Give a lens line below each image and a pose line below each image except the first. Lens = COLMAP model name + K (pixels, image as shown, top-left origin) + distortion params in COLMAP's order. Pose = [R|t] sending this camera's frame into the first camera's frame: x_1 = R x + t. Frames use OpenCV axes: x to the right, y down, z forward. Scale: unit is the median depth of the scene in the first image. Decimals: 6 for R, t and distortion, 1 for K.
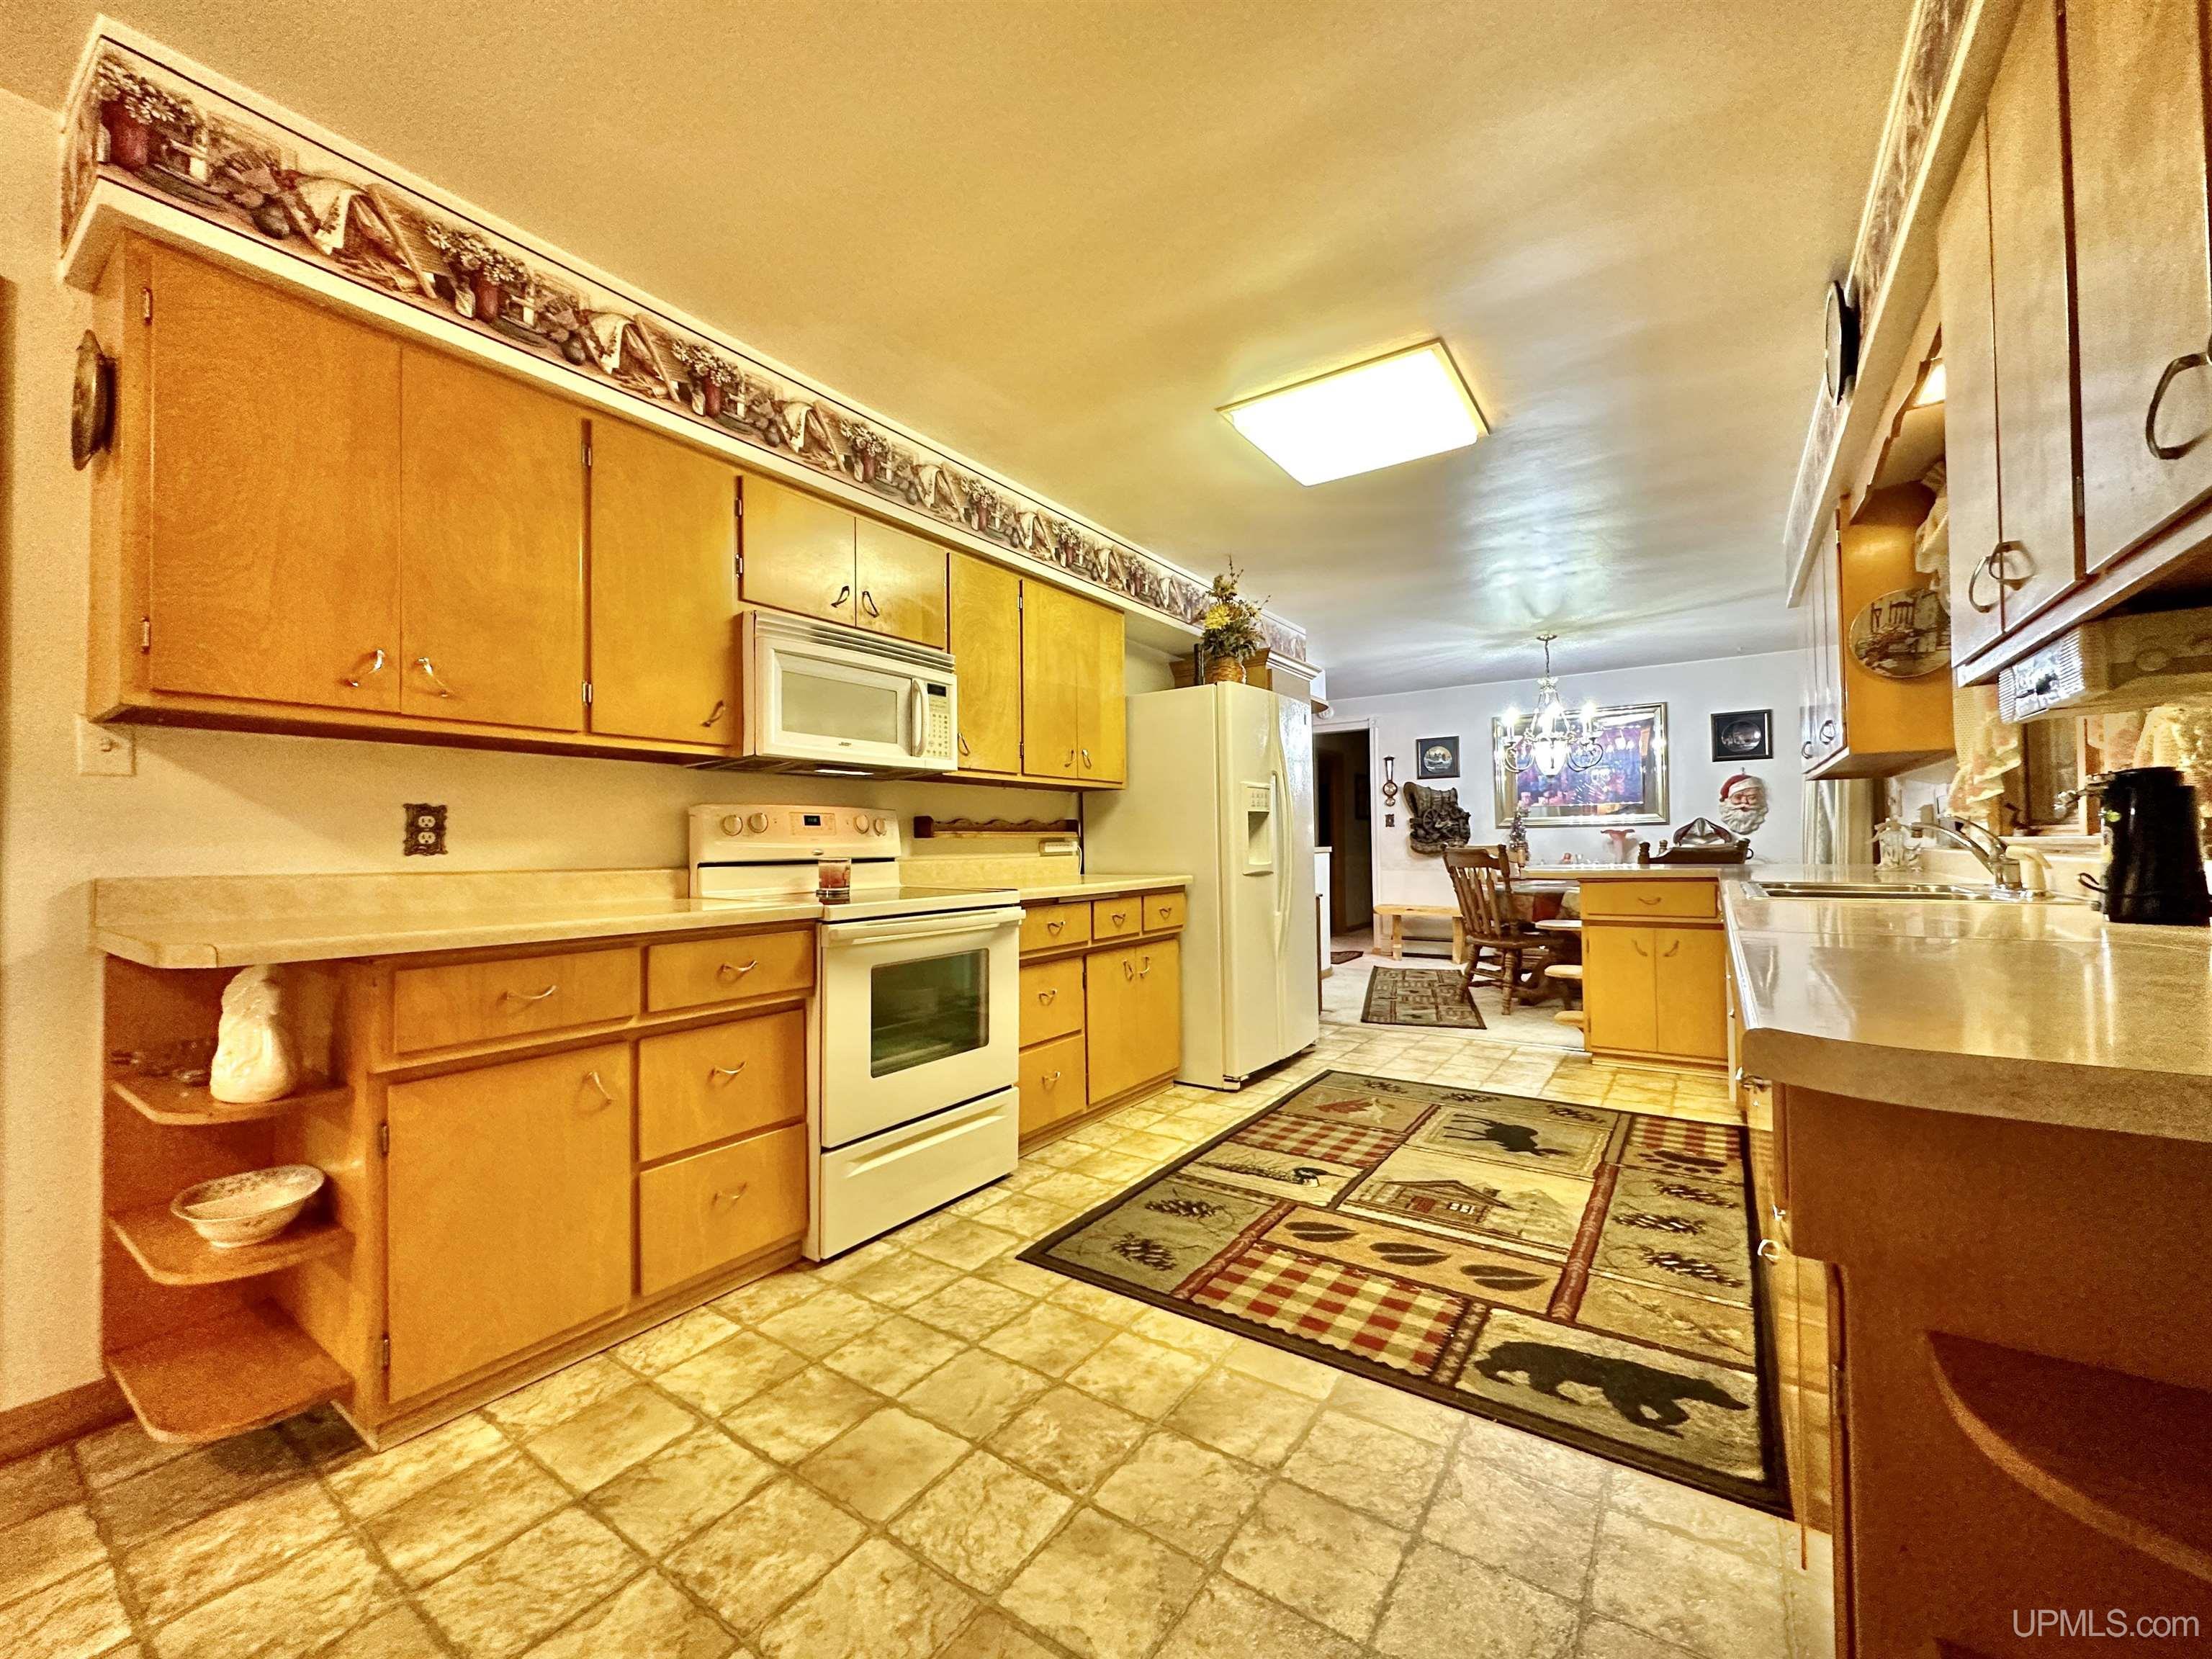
lens RADIAL K [[888.4, 0, 1103.7], [0, 888.4, 827.9], [0, 0, 1]] dist [-0.001304, 0.000285]
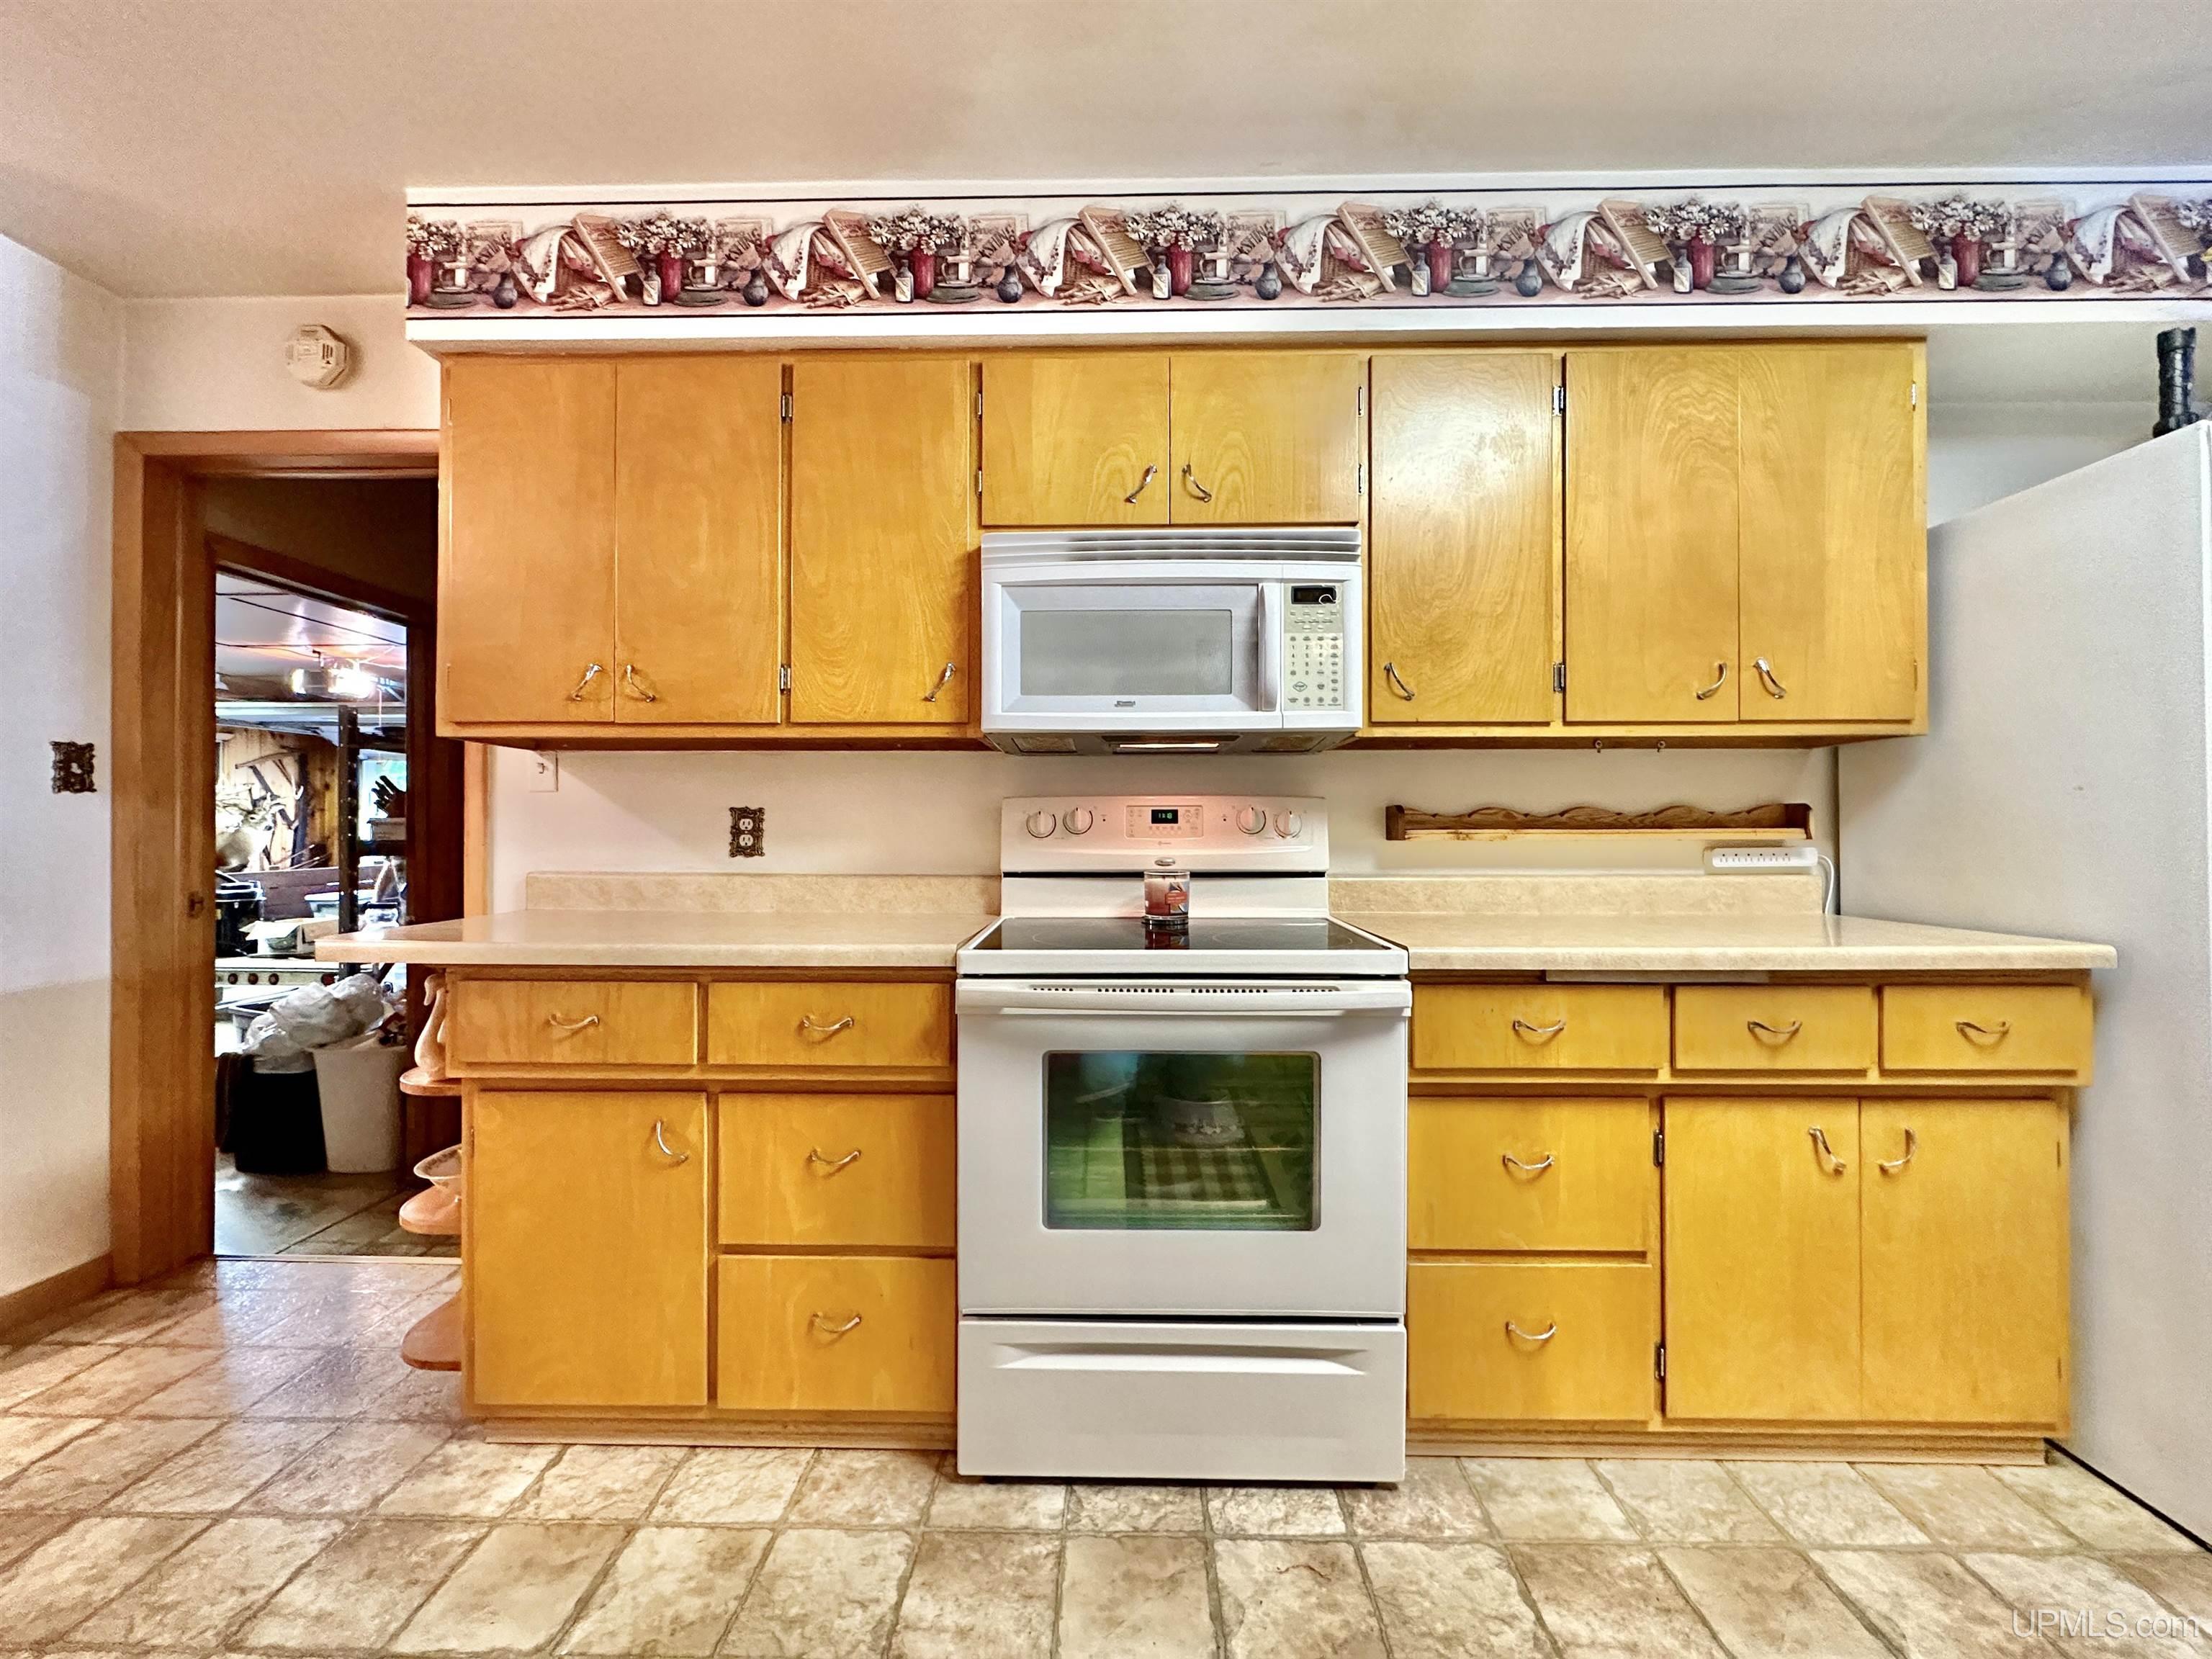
lens RADIAL K [[888.4, 0, 1103.0], [0, 888.4, 827.5], [0, 0, 1]] dist [-0.001304, 0.000285]
pose [[0.548651, 0.006279, -0.836028, 0.281704], [0.010040, 0.999850, 0.014099, -0.011815], [0.835991, -0.016129, 0.548506, 0.674099]]
